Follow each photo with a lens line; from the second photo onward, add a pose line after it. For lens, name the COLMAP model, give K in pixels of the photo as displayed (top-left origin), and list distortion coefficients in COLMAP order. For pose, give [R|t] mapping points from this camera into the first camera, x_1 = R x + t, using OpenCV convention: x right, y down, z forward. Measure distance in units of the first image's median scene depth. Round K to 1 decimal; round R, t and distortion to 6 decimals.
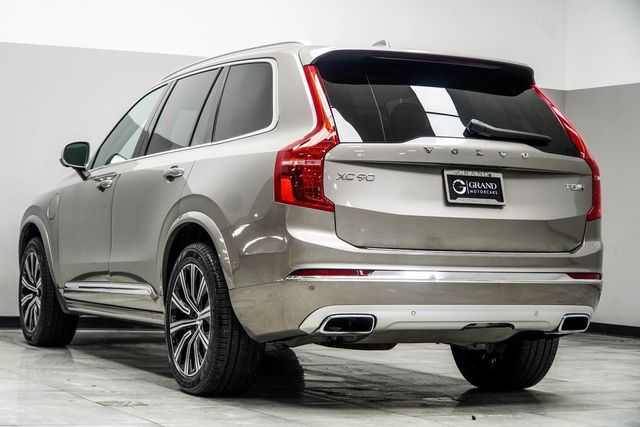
lens RADIAL K [[1404.5, 0, 320.0], [0, 1404.5, 213.5], [0, 0, 1]] dist [-0.286633, -0.248801]
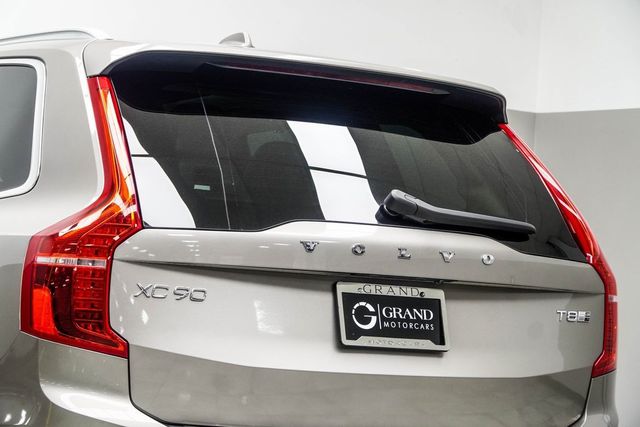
lens RADIAL K [[1999.4, 0, 320.0], [0, 1999.4, 213.5], [0, 0, 1]] dist [-0.470631, -1.939376]
pose [[0.996258, 0.039690, 0.076775, 0.021896], [-0.037827, 0.998957, -0.025569, -0.037668], [-0.077710, 0.022569, 0.996721, 0.234066]]
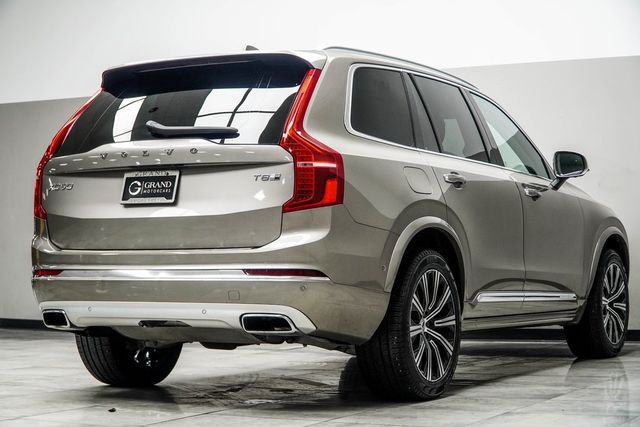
lens RADIAL K [[1493.8, 0, 320.0], [0, 1493.8, 213.5], [0, 0, 1]] dist [-0.020044, -0.083015]
pose [[0.564351, -0.050923, -0.823963, 1.079746], [0.040590, 0.998600, -0.033915, 0.042639], [0.824536, -0.014305, 0.565628, 0.482614]]
